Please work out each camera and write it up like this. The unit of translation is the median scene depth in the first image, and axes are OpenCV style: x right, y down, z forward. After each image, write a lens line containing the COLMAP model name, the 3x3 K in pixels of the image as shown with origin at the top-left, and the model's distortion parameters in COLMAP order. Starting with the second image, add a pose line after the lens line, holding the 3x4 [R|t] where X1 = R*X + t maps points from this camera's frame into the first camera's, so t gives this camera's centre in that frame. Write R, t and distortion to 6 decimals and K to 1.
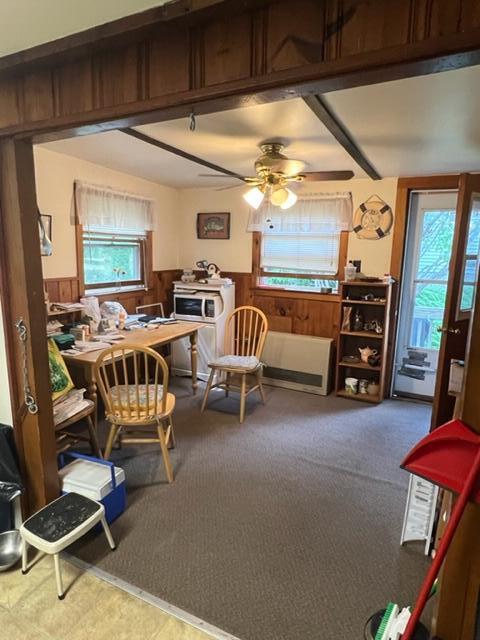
lens RADIAL K [[379.3, 0, 240.0], [0, 379.3, 320.0], [0, 0, 1]] dist [-0.001621, -0.000571]
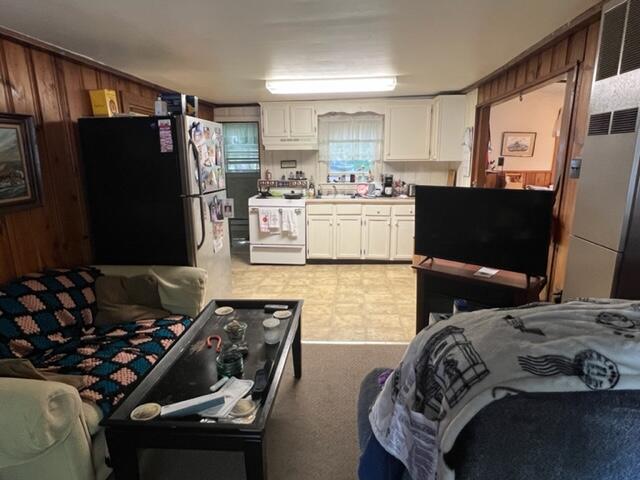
lens RADIAL K [[379.3, 0, 320.0], [0, 379.3, 240.0], [0, 0, 1]] dist [-0.001621, -0.000571]
pose [[0.369711, 0.186409, -0.910256, 1.388966], [-0.164165, 0.977361, 0.133474, 0.219209], [0.914529, 0.100085, 0.391943, -0.855651]]
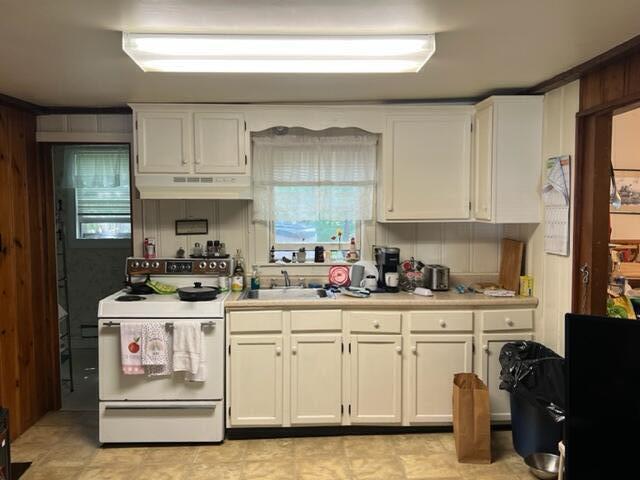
lens RADIAL K [[568.2, 0, 320.0], [0, 568.2, 240.0], [0, 0, 1]] dist [0.076129, -0.003103]
pose [[0.474477, 0.037091, -0.879486, 0.600244], [-0.159591, 0.986179, -0.044508, 0.136610], [0.865680, 0.161477, 0.473839, -0.558631]]
